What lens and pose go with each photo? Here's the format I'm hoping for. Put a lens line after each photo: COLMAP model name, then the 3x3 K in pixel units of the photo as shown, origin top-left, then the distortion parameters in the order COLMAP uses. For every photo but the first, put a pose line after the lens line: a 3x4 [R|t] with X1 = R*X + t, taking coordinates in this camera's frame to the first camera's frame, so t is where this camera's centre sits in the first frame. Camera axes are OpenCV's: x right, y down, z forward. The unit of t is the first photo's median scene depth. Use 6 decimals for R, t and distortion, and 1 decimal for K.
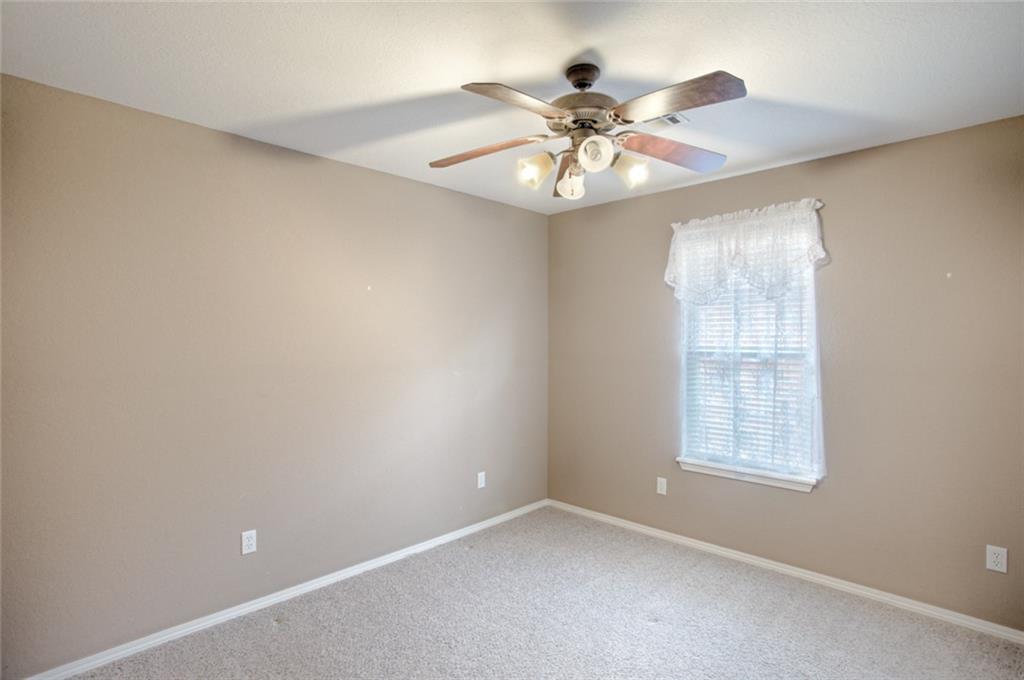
lens RADIAL K [[501.3, 0, 512.0], [0, 501.3, 340.0], [0, 0, 1]] dist [-0.074791, 0.032959]
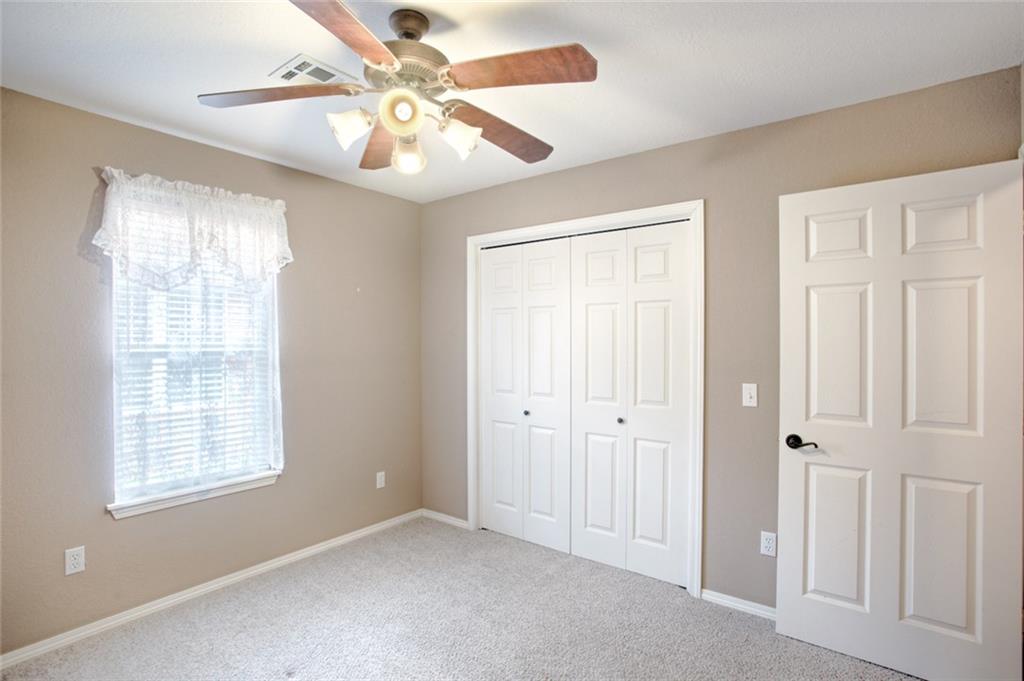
lens RADIAL K [[501.3, 0, 512.0], [0, 501.3, 340.5], [0, 0, 1]] dist [-0.074791, 0.032959]
pose [[-0.118928, -0.005895, 0.992885, -0.452347], [0.001782, 0.999979, 0.006151, 0.003201], [-0.992901, 0.002501, -0.118915, 0.579860]]
